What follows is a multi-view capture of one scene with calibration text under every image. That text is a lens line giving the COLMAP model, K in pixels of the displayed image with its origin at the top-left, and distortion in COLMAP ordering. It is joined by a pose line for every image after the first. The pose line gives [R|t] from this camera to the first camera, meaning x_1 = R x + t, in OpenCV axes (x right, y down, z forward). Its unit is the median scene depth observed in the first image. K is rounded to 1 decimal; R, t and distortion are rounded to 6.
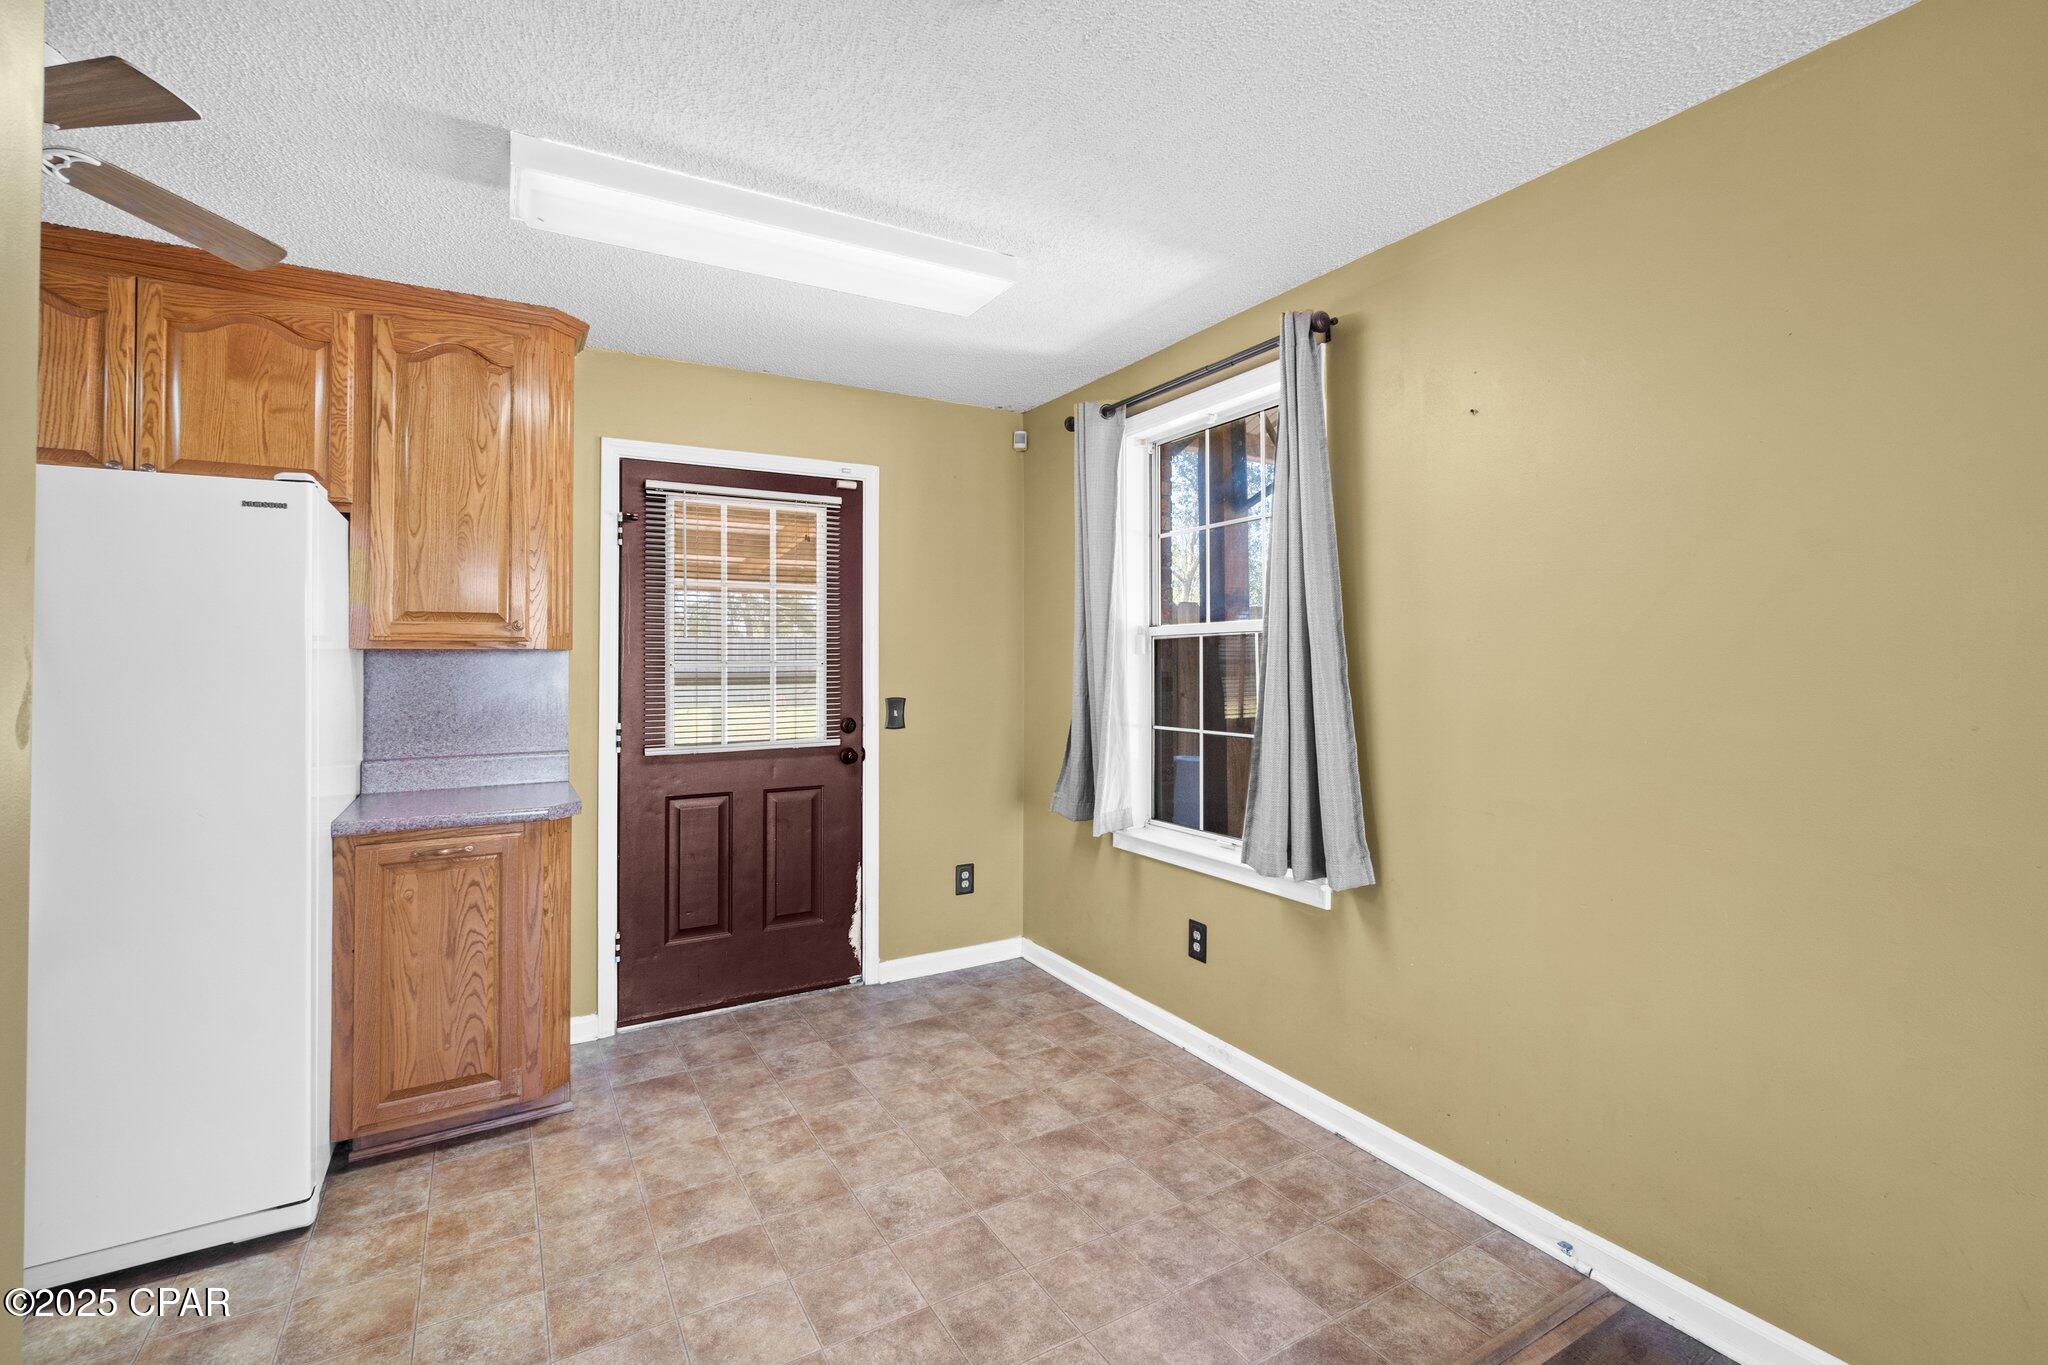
lens RADIAL K [[894.4, 0, 1022.2], [0, 894.4, 647.1], [0, 0, 1]] dist [-0.003786, 0.000080]
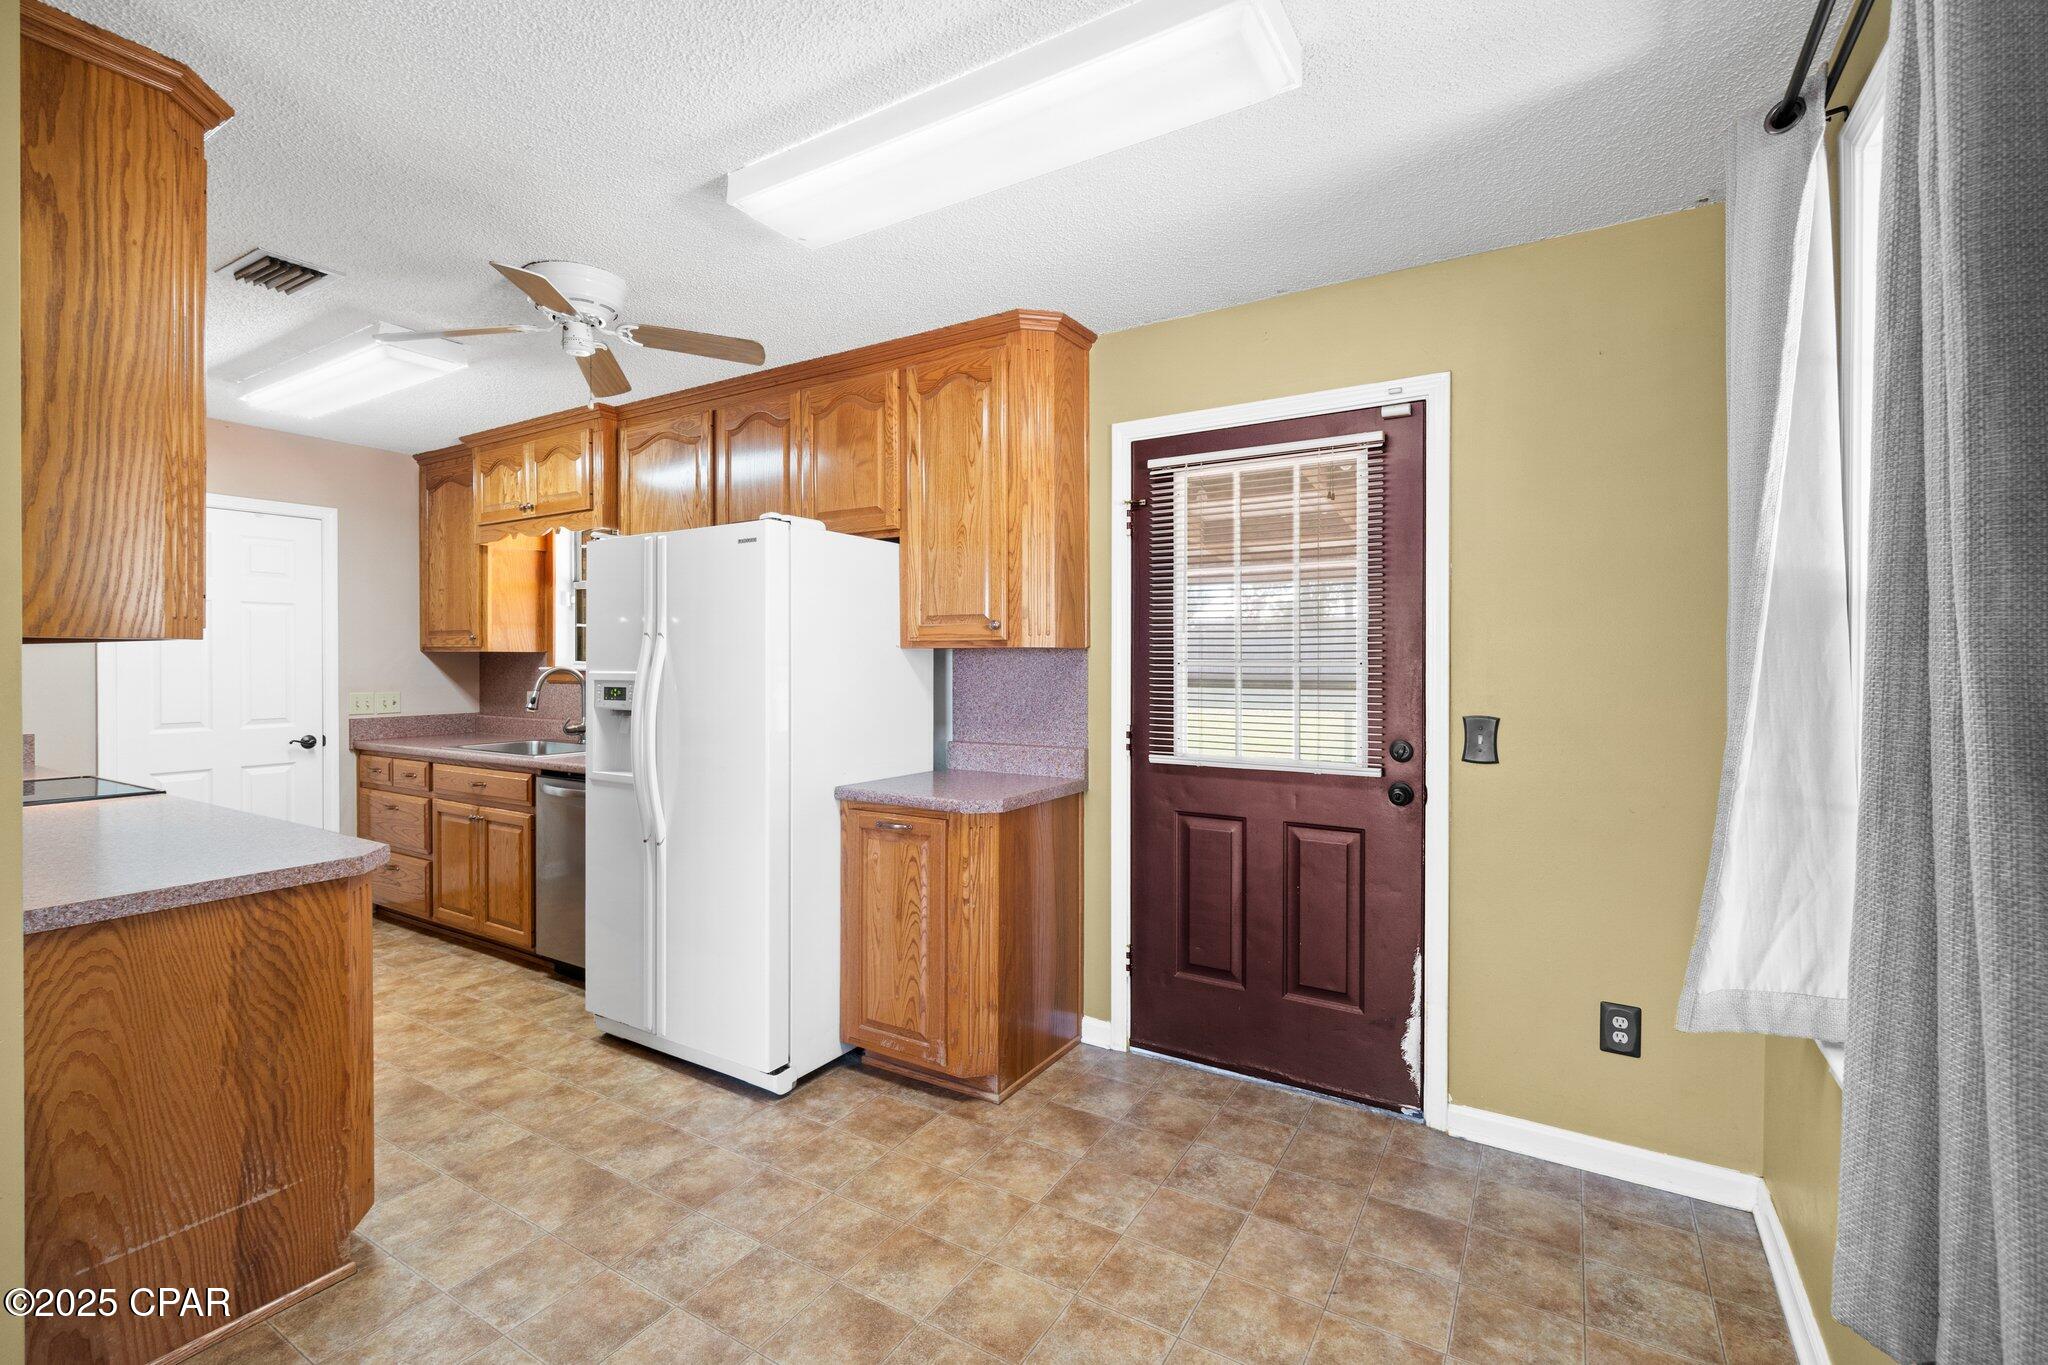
lens RADIAL K [[894.4, 0, 1027.8], [0, 894.4, 665.5], [0, 0, 1]] dist [-0.003786, 0.000080]
pose [[0.473607, 0.009736, -0.880683, 0.324652], [0.010963, 0.999796, 0.016948, 0.004975], [0.880668, -0.017681, 0.473404, 0.457364]]
